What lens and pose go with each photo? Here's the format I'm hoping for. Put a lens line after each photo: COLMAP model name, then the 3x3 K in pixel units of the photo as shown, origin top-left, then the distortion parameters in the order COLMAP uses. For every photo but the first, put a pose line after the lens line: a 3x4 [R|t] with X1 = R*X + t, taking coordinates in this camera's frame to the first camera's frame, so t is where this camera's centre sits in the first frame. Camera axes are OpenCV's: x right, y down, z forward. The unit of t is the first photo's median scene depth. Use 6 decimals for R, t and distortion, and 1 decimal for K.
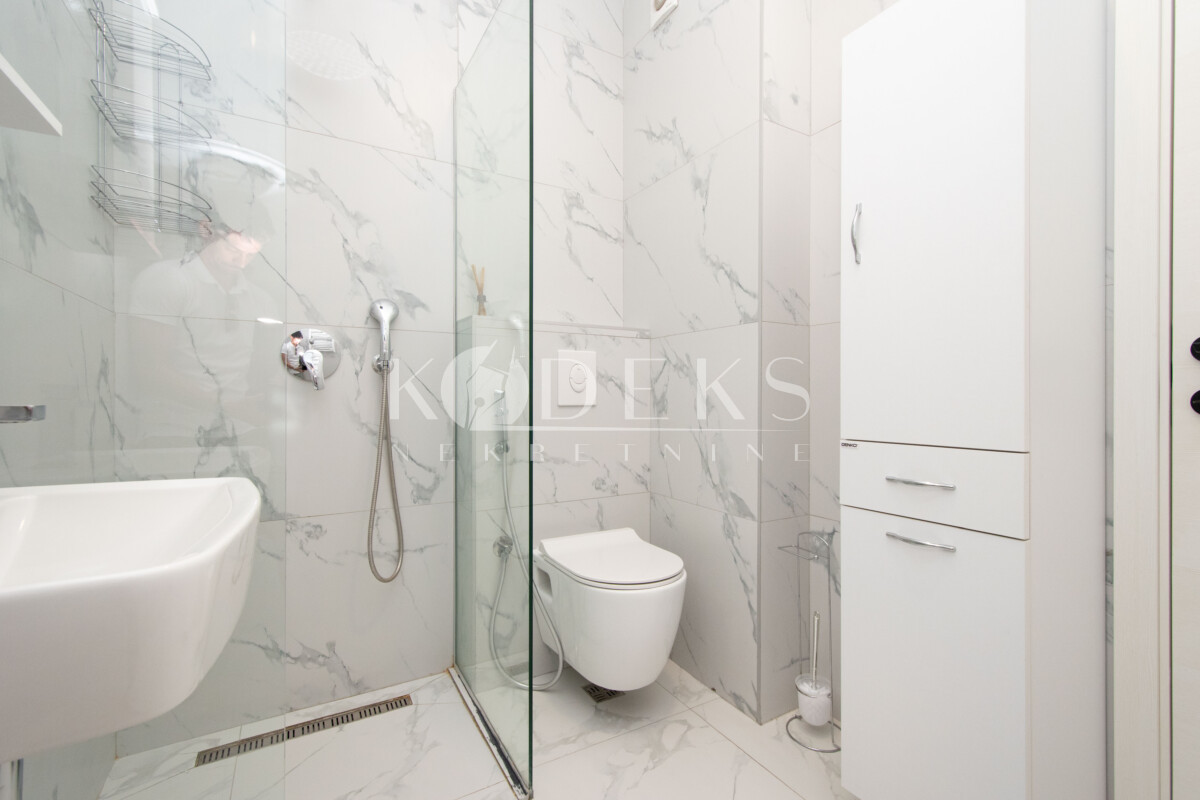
lens RADIAL K [[552.6, 0, 605.7], [0, 552.6, 385.4], [0, 0, 1]] dist [0.031395, 0.000260]
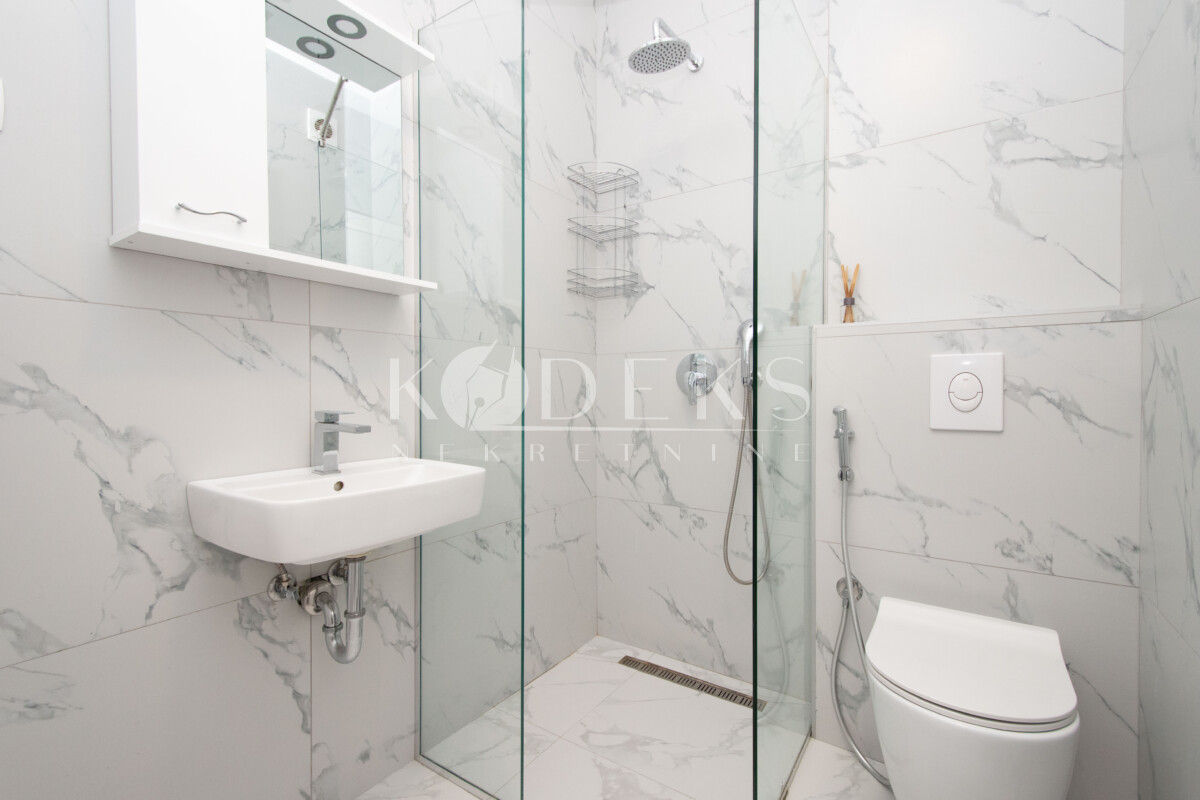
lens RADIAL K [[552.6, 0, 605.7], [0, 552.6, 385.4], [0, 0, 1]] dist [0.031395, 0.000260]
pose [[0.423668, -0.009766, -0.905765, 0.451636], [0.020710, 0.999785, -0.001093, -0.033569], [0.905581, -0.018295, 0.423779, 0.300726]]
